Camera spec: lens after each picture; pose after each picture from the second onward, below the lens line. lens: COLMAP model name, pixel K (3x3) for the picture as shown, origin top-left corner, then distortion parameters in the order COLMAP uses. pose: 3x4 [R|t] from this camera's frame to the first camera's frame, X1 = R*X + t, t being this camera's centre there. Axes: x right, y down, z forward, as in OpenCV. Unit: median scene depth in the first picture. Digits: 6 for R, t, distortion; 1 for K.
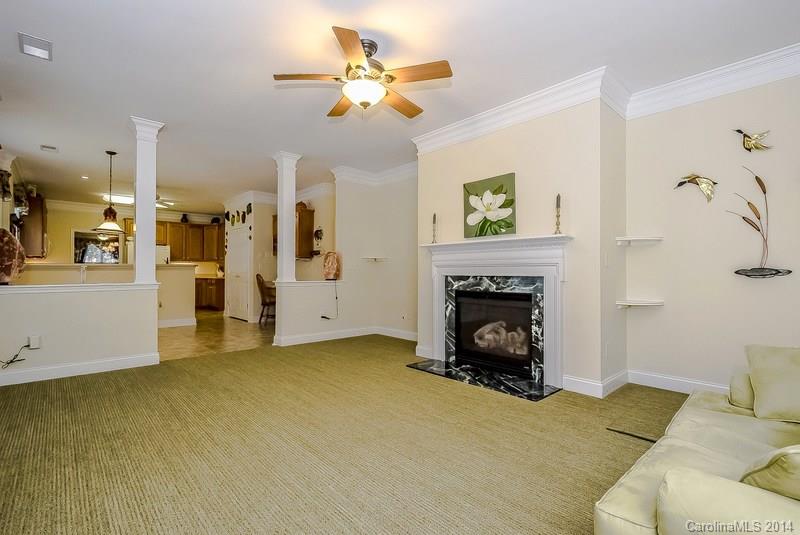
lens RADIAL K [[367.9, 0, 397.3], [0, 367.9, 269.9], [0, 0, 1]] dist [-0.000373, -0.003511]
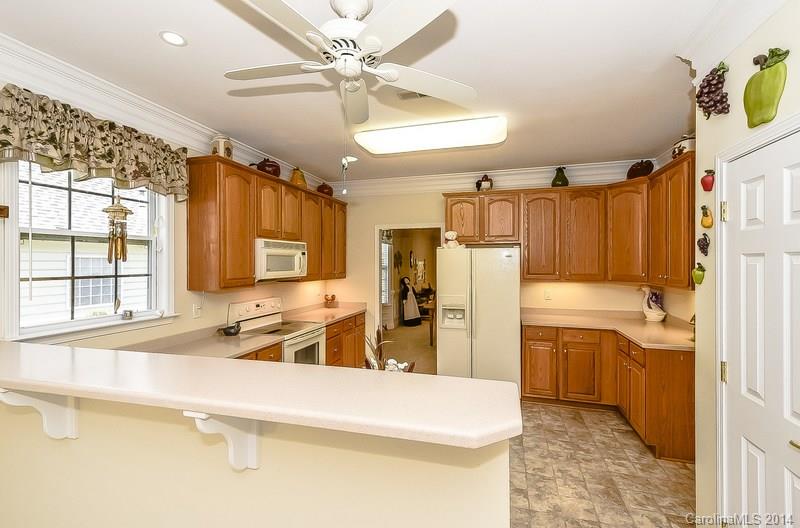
lens RADIAL K [[358.0, 0, 400.3], [0, 358.0, 264.2], [0, 0, 1]] dist [-0.000506, 0.000924]
pose [[0.515754, 0.004524, -0.856725, -0.324130], [0.001410, 0.999980, 0.006130, -0.044921], [0.856736, -0.004369, 0.515737, 0.636811]]
